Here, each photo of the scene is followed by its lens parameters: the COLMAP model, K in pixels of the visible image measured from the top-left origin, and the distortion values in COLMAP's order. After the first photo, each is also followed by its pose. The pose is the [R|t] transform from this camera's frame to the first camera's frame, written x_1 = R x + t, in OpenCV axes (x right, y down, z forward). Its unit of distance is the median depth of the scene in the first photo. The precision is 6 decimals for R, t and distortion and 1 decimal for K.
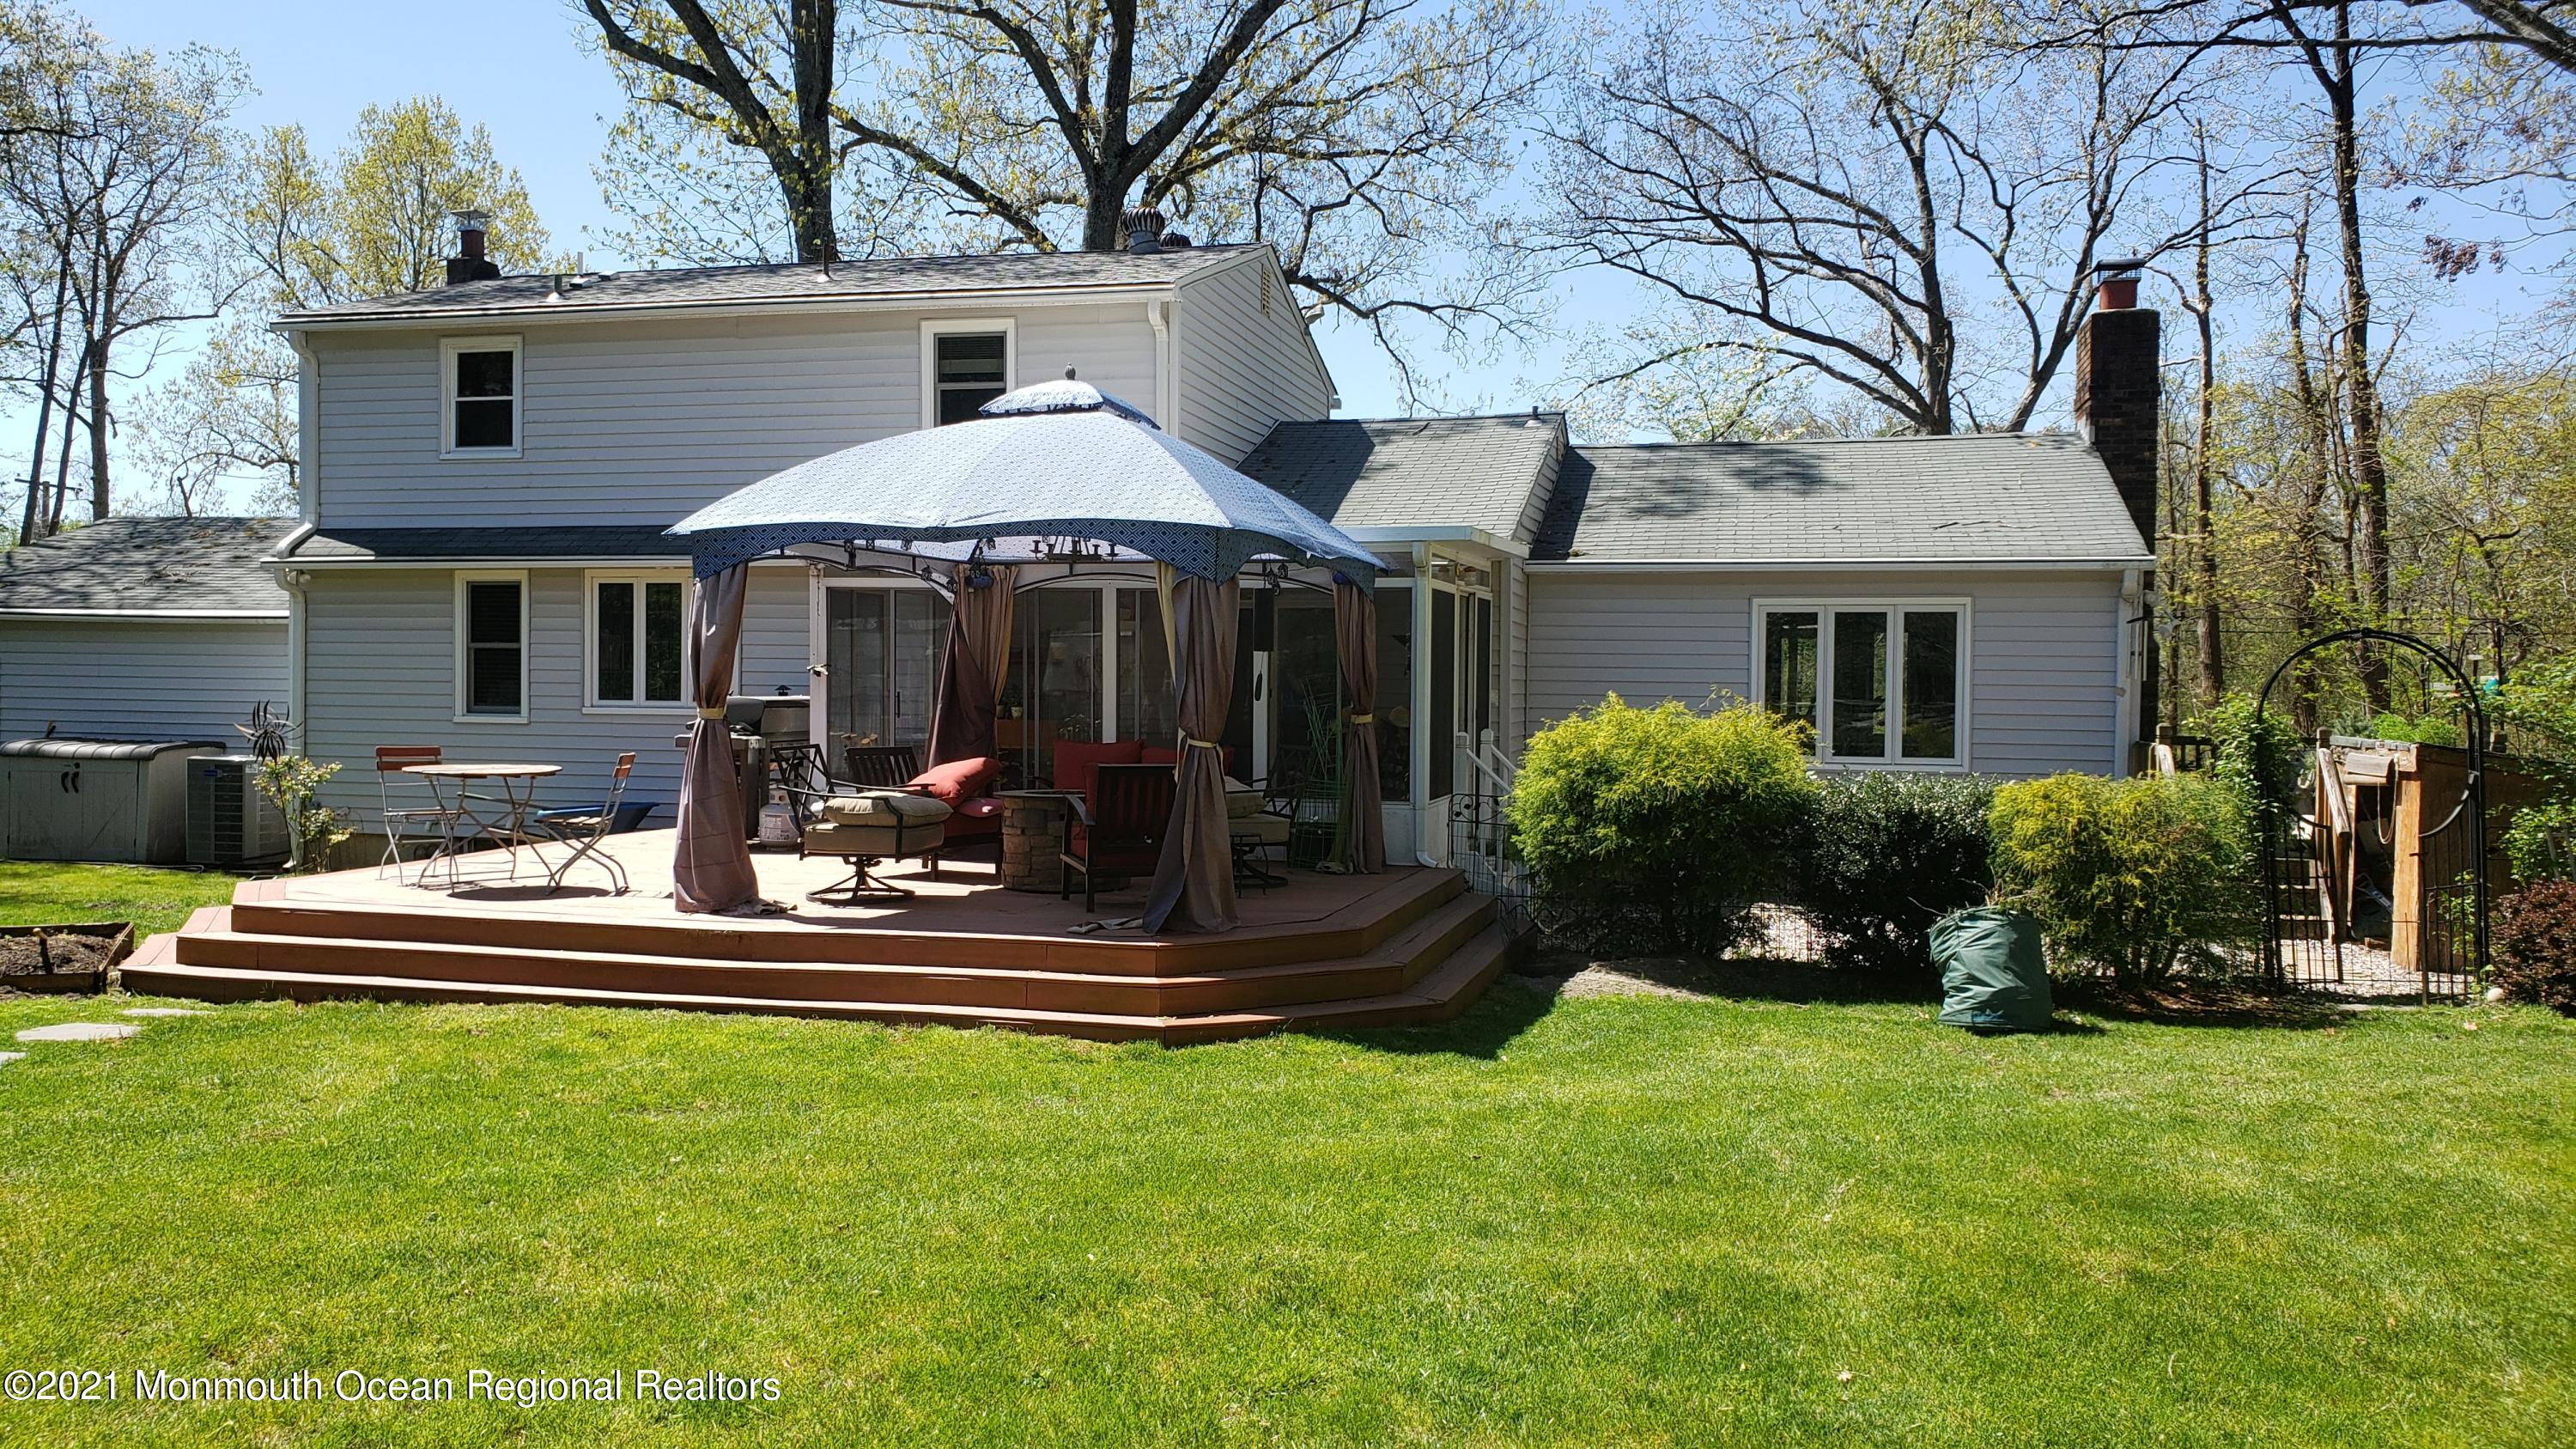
lens RADIAL K [[1959.3, 0, 1288.0], [0, 1959.3, 724.5], [0, 0, 1]] dist [-0.006330, -0.004953]
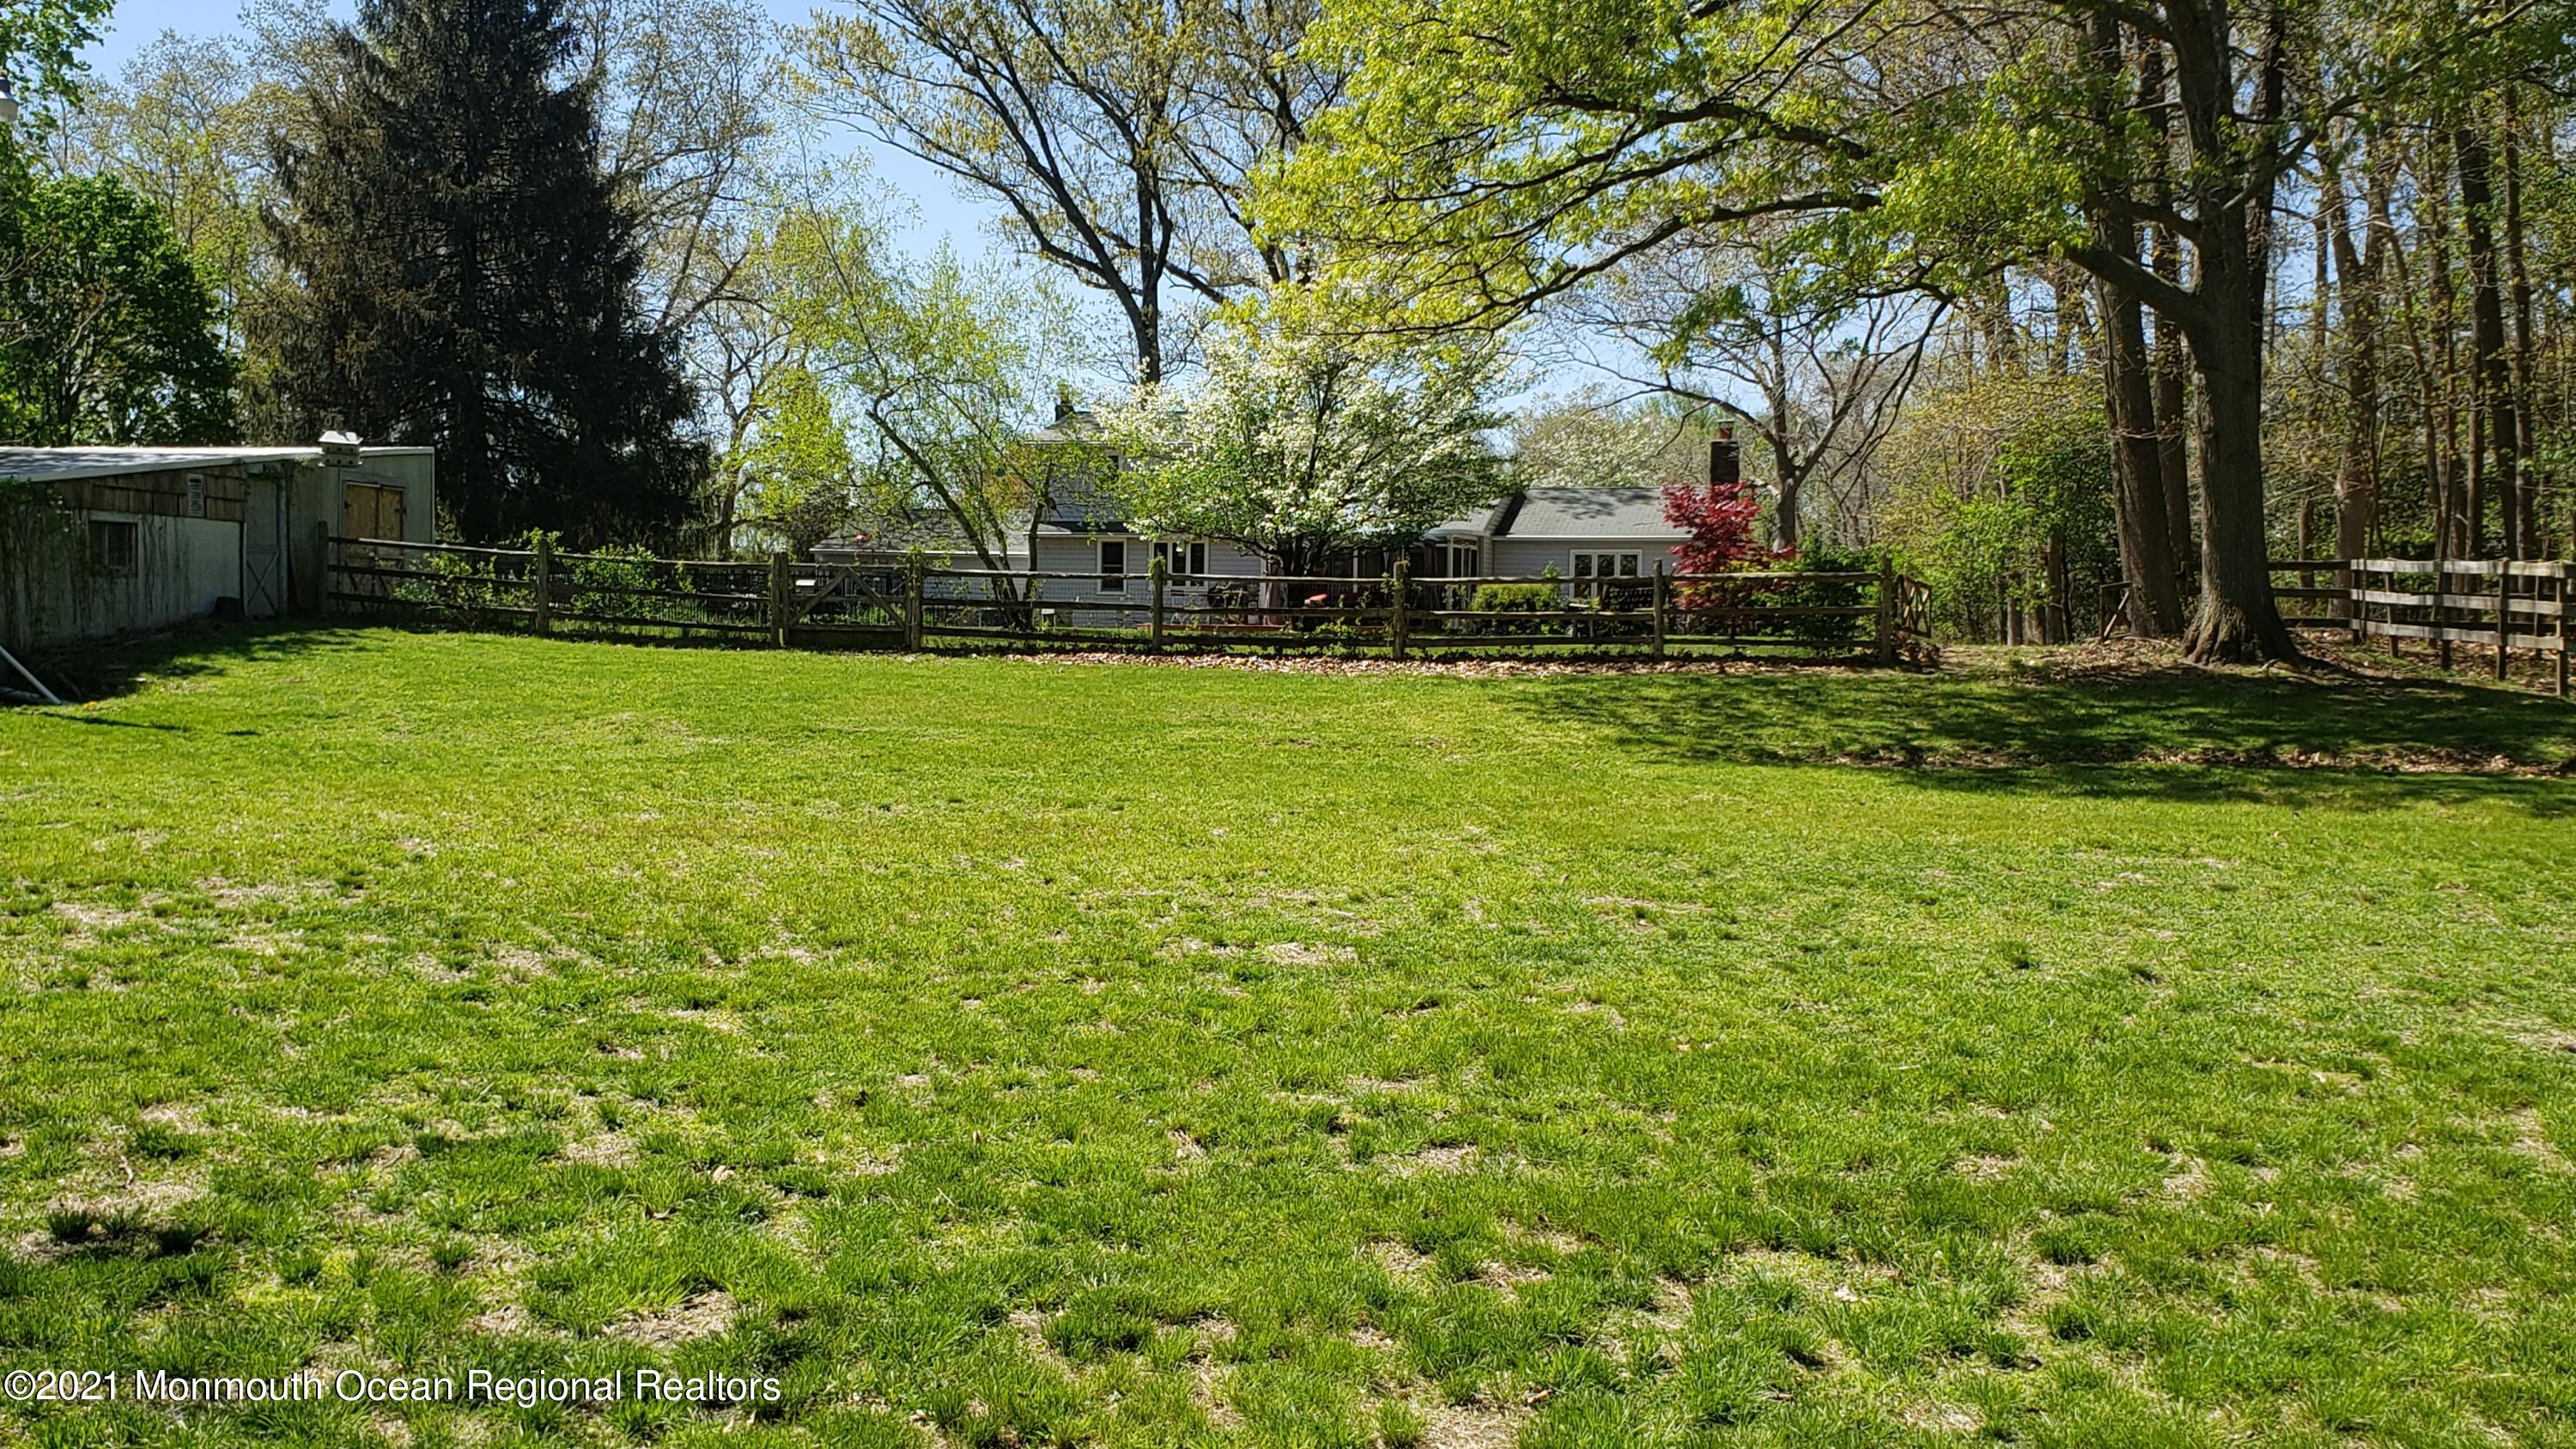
lens RADIAL K [[2134.2, 0, 1288.0], [0, 2134.2, 724.5], [0, 0, 1]] dist [0.030711, -0.567195]
pose [[0.999025, 0.005053, -0.043856, -0.039457], [-0.003851, 0.999616, 0.027446, 0.111447], [0.043978, -0.027250, 0.998661, -2.208023]]
